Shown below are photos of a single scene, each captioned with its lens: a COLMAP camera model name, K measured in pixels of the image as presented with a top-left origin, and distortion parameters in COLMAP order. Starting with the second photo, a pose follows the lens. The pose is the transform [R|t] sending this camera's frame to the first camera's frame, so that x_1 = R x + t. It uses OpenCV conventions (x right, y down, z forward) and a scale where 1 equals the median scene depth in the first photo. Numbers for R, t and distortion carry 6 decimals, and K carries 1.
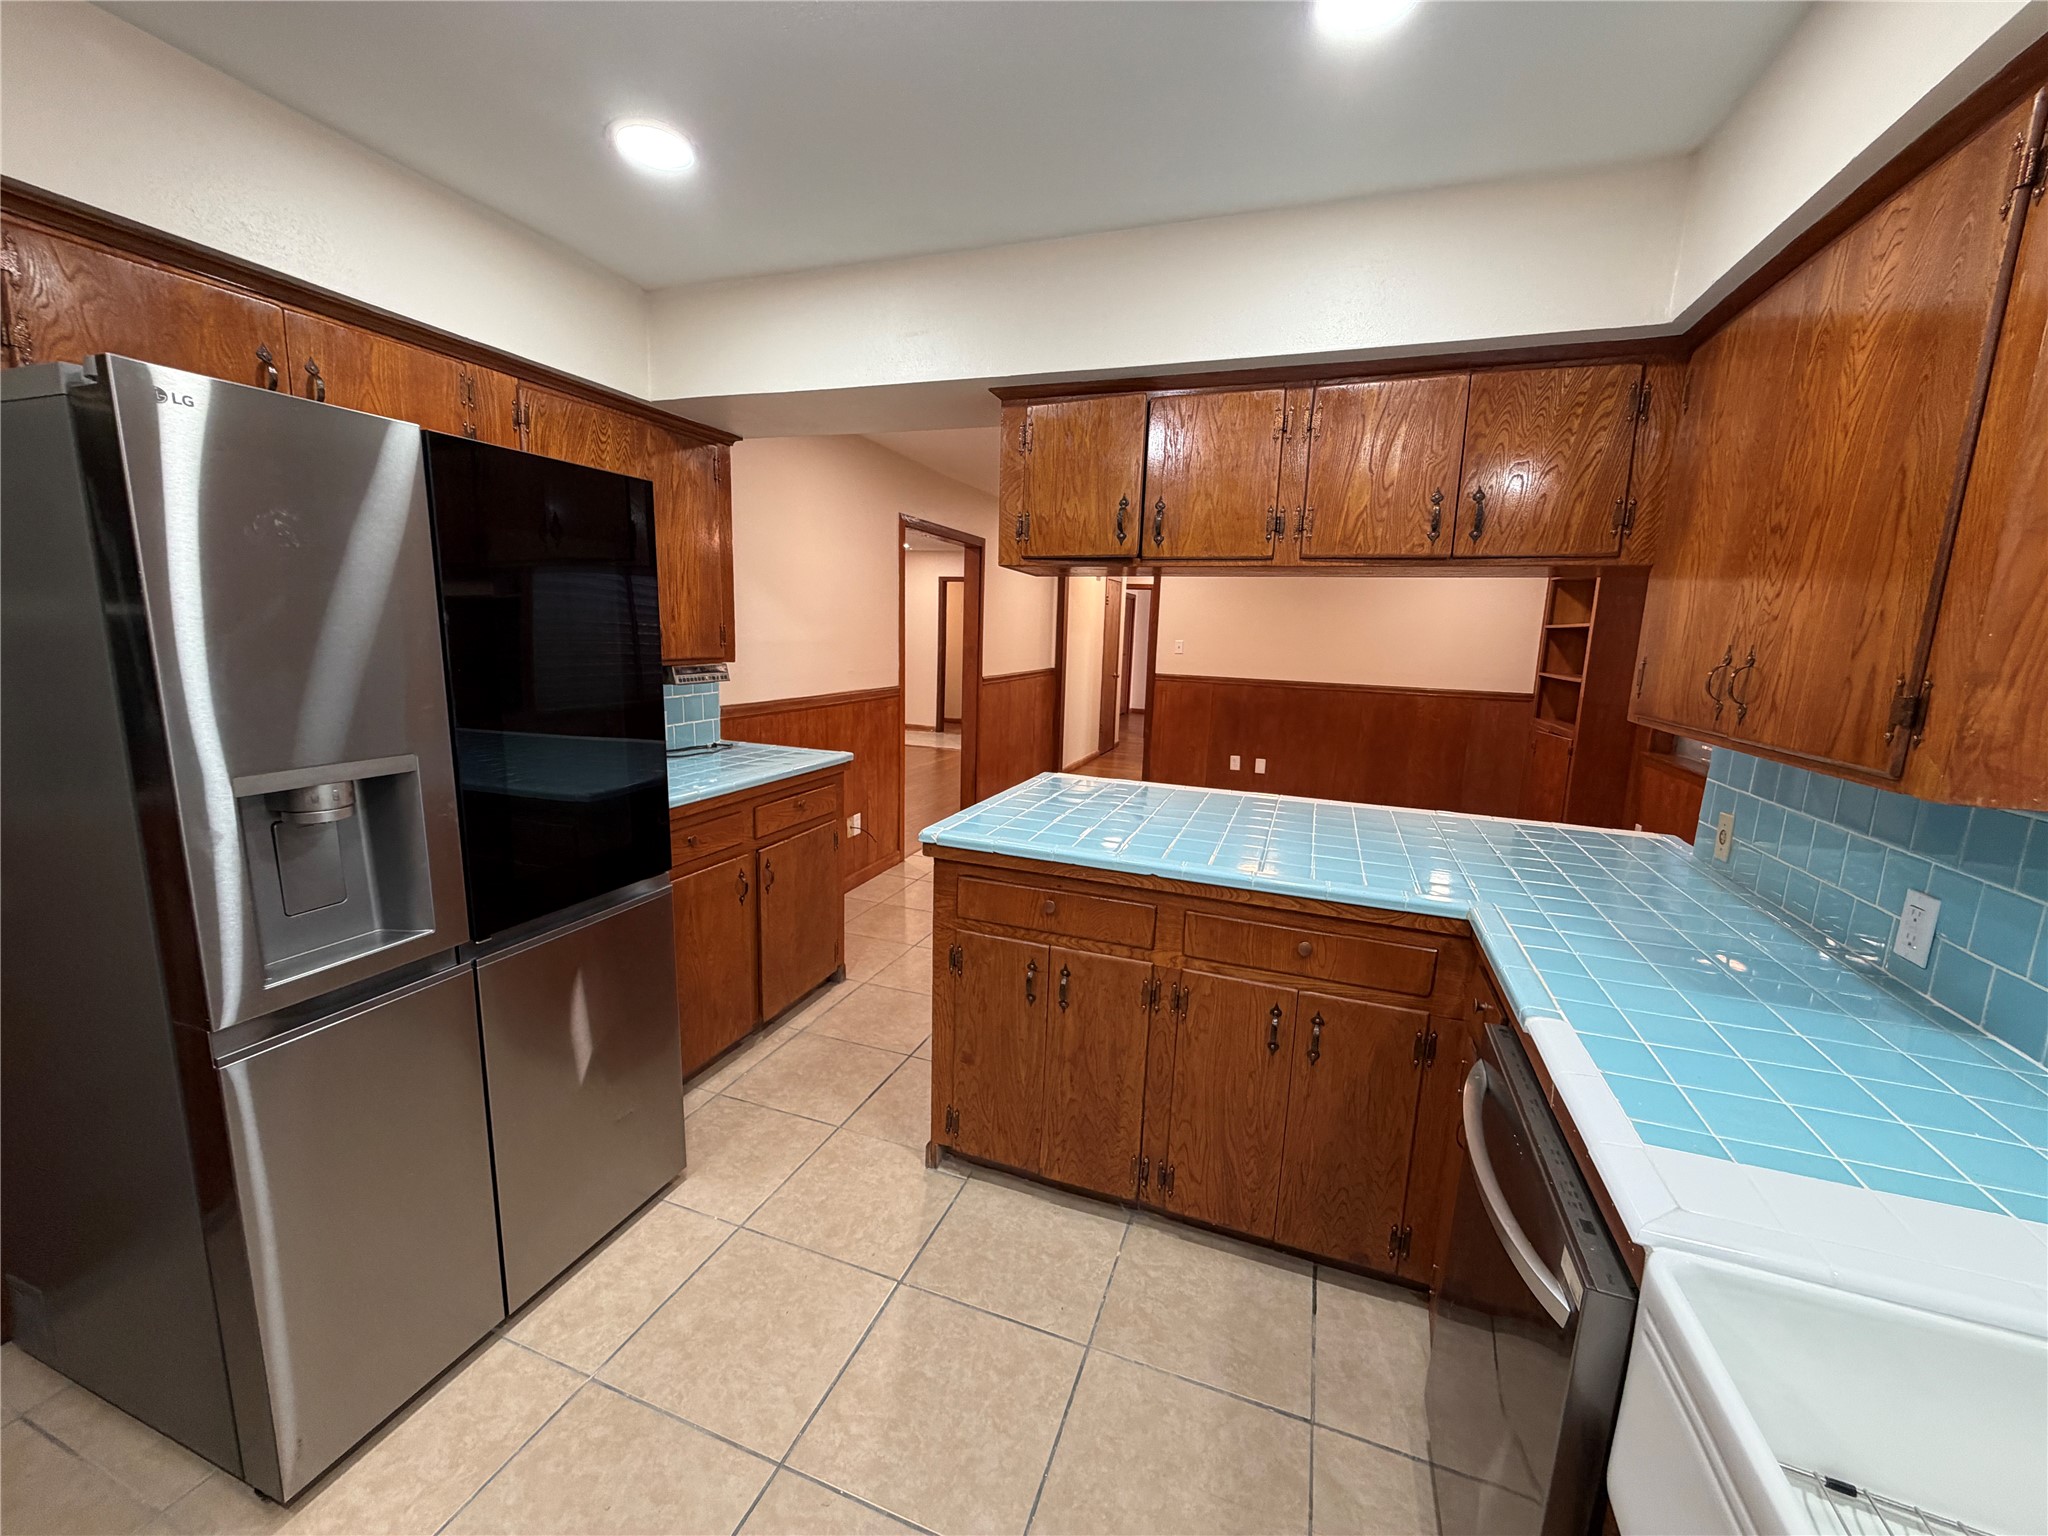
lens RADIAL K [[814.5, 0, 1019.4], [0, 814.5, 768.1], [0, 0, 1]] dist [0.000757, 0.000157]
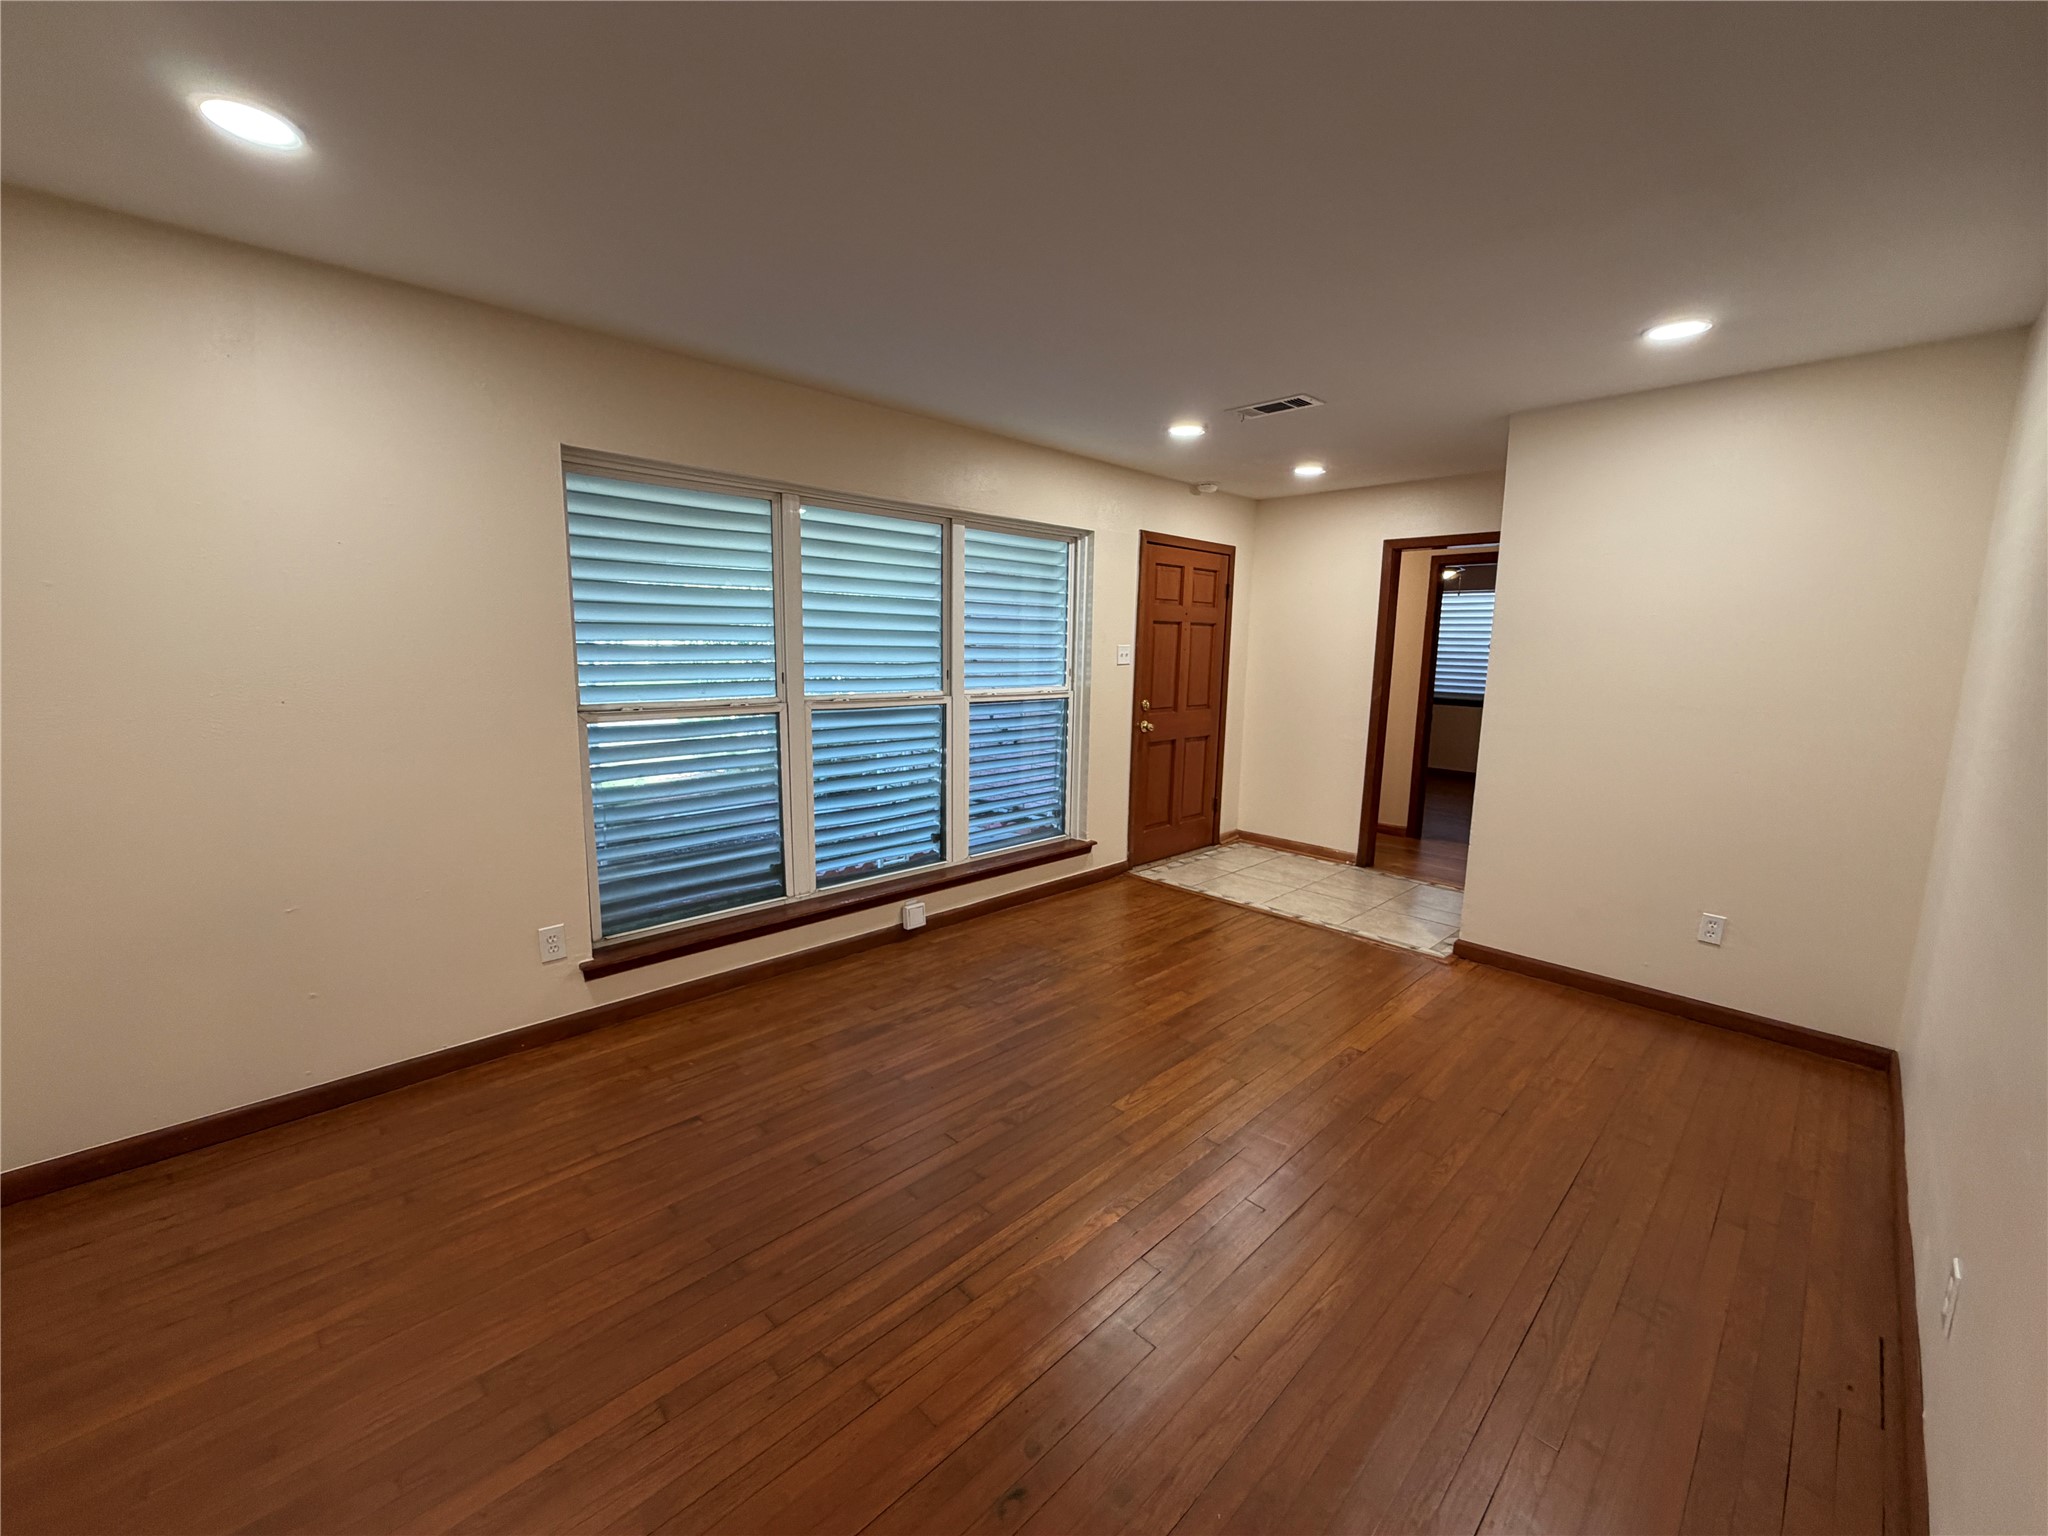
lens RADIAL K [[814.5, 0, 1027.0], [0, 814.5, 766.4], [0, 0, 1]] dist [0.000757, 0.000157]
pose [[0.902883, 0.055079, -0.426343, -0.413428], [-0.064429, 0.997894, -0.007526, -0.459757], [0.425031, 0.034264, 0.904530, 2.597222]]
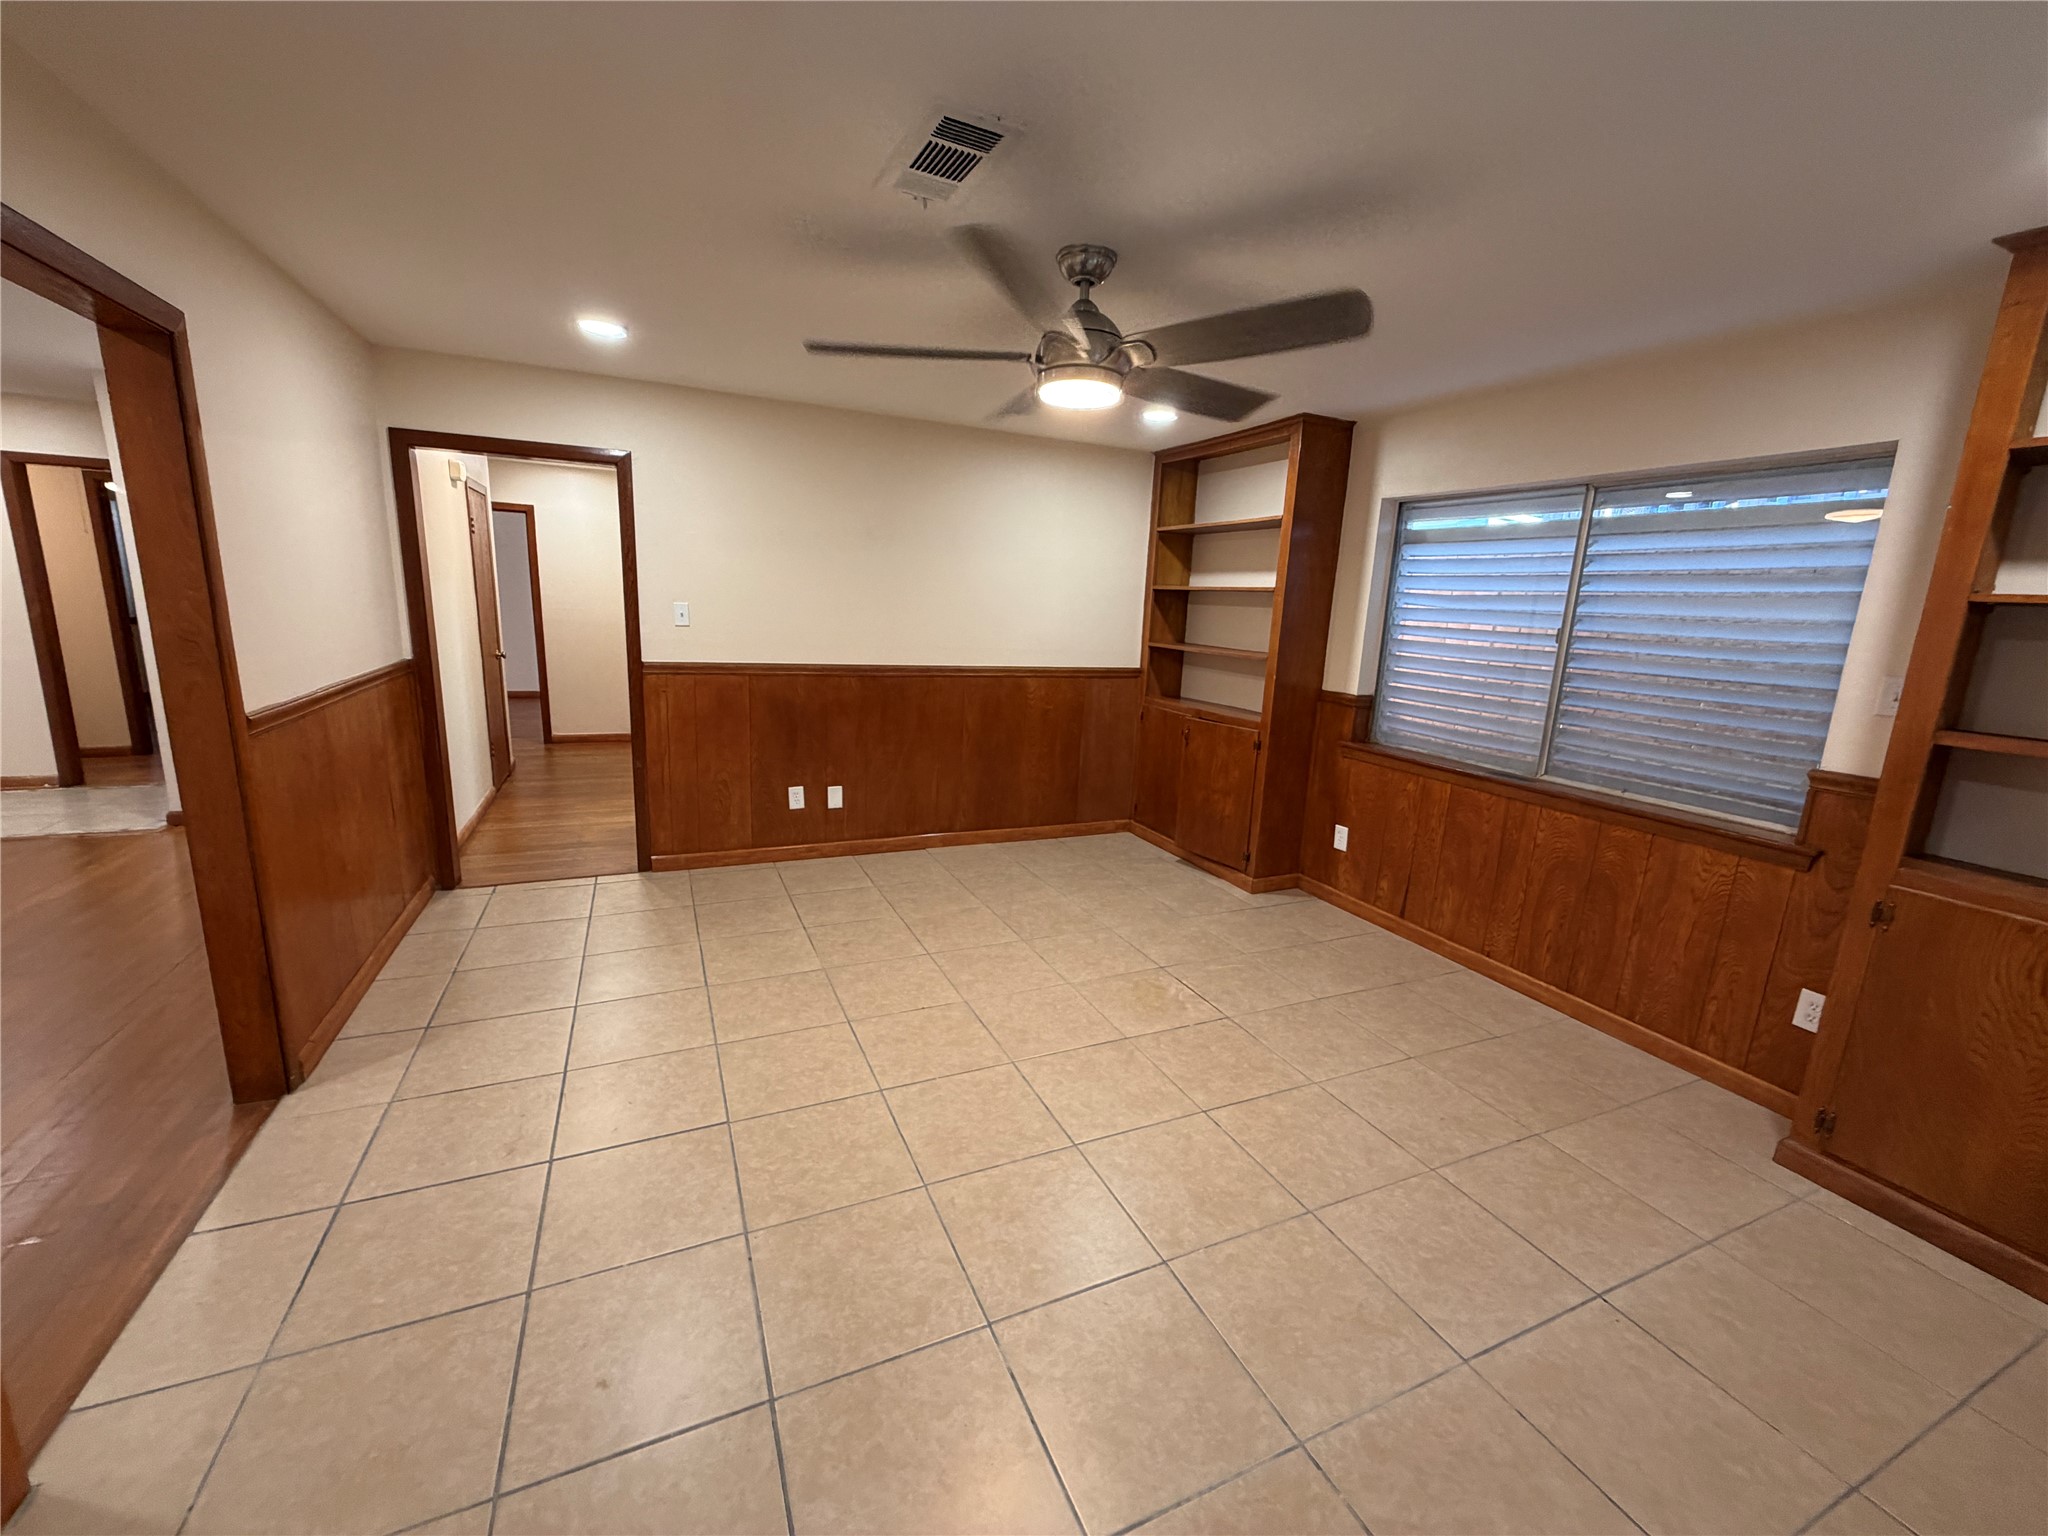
lens RADIAL K [[814.5, 0, 1013.3], [0, 814.5, 764.4], [0, 0, 1]] dist [0.000757, 0.000157]
pose [[0.716551, -0.141279, 0.683078, -0.143364], [0.099928, 0.989964, 0.099927, -0.259489], [-0.690340, -0.003344, 0.723477, 1.404740]]
